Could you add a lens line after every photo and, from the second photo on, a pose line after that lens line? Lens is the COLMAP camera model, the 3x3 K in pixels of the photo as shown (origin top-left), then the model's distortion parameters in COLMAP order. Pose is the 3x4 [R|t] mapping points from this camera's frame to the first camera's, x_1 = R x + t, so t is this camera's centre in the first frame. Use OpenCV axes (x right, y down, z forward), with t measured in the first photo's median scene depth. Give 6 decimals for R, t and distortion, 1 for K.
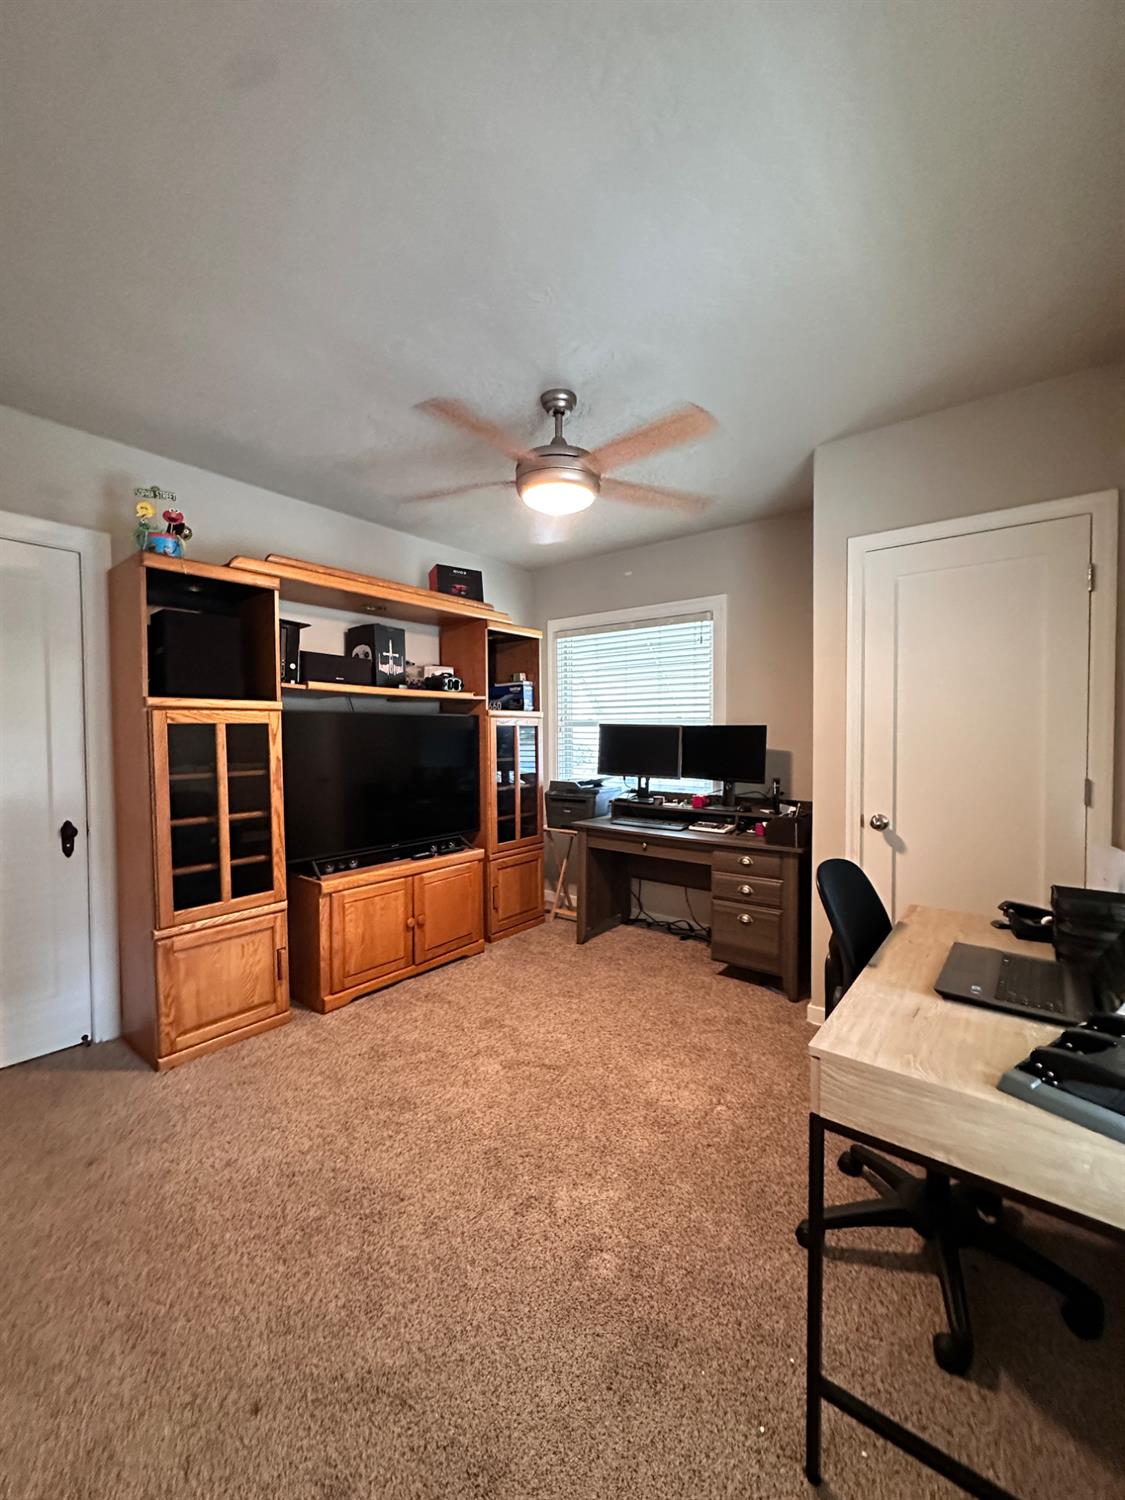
lens RADIAL K [[598.5, 0, 563.6], [0, 598.5, 749.1], [0, 0, 1]] dist [-0.001719, 0.000052]
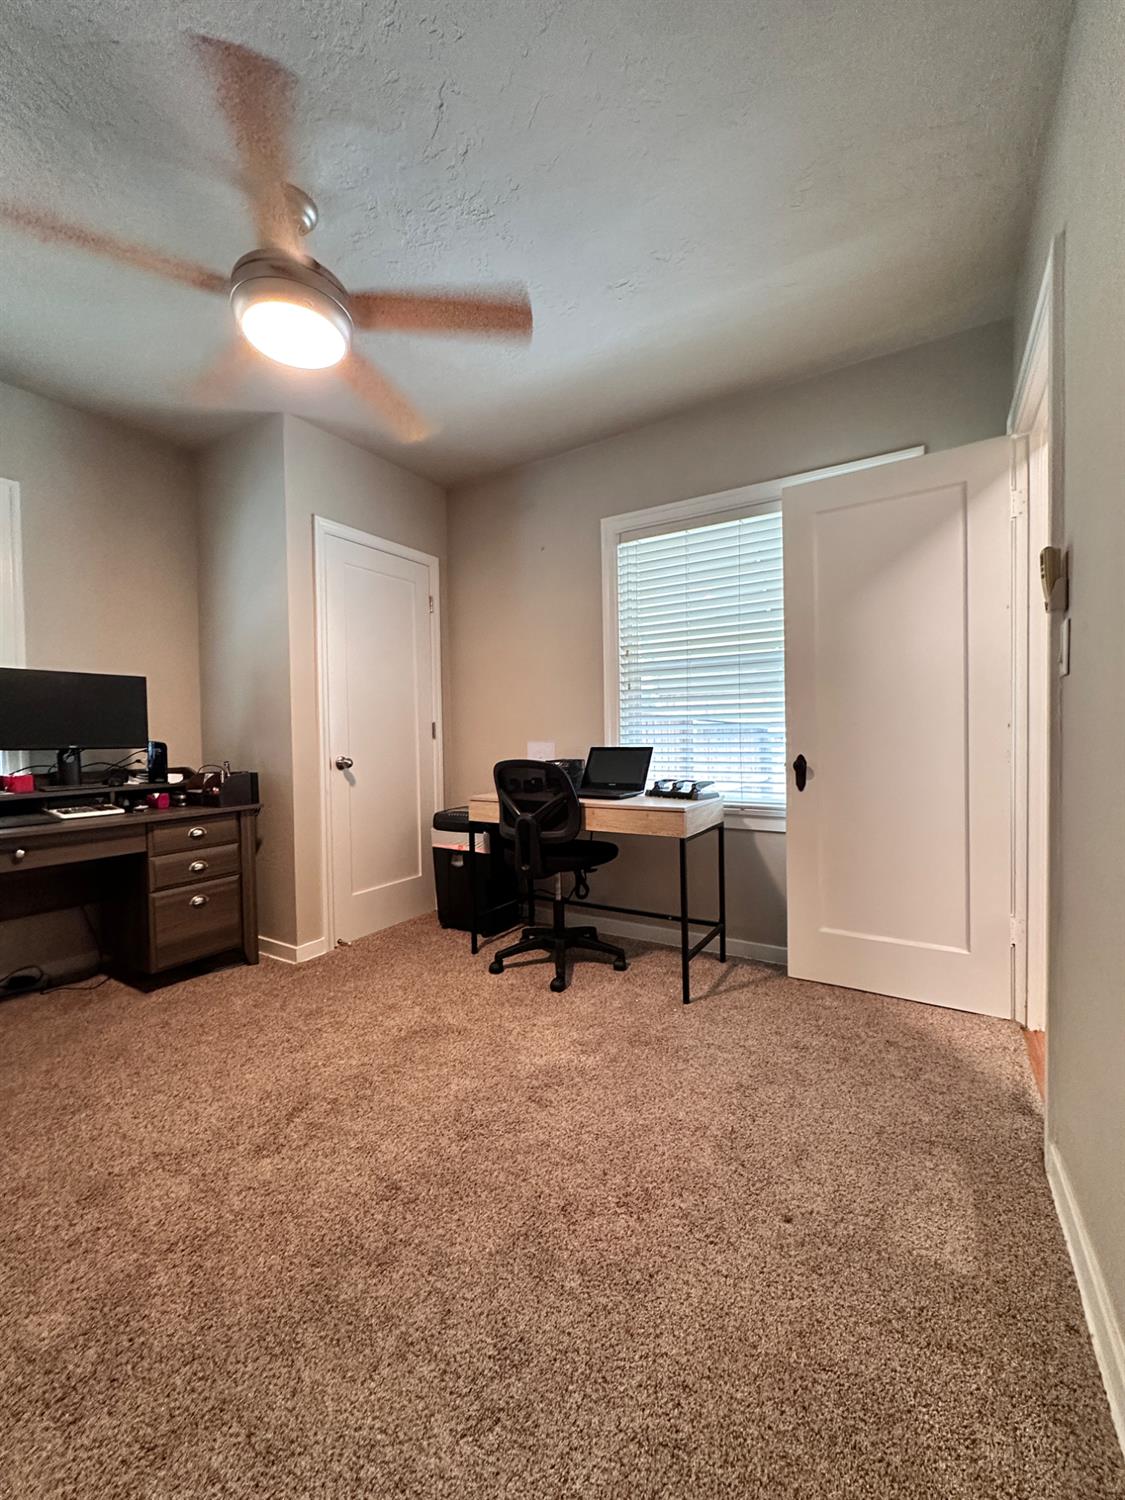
lens RADIAL K [[598.5, 0, 562.2], [0, 598.5, 750.5], [0, 0, 1]] dist [-0.001719, 0.000052]
pose [[-0.109518, -0.019452, 0.993795, -0.597788], [0.041237, 0.998859, 0.024096, 0.072202], [-0.993129, 0.043620, -0.108590, 0.575000]]
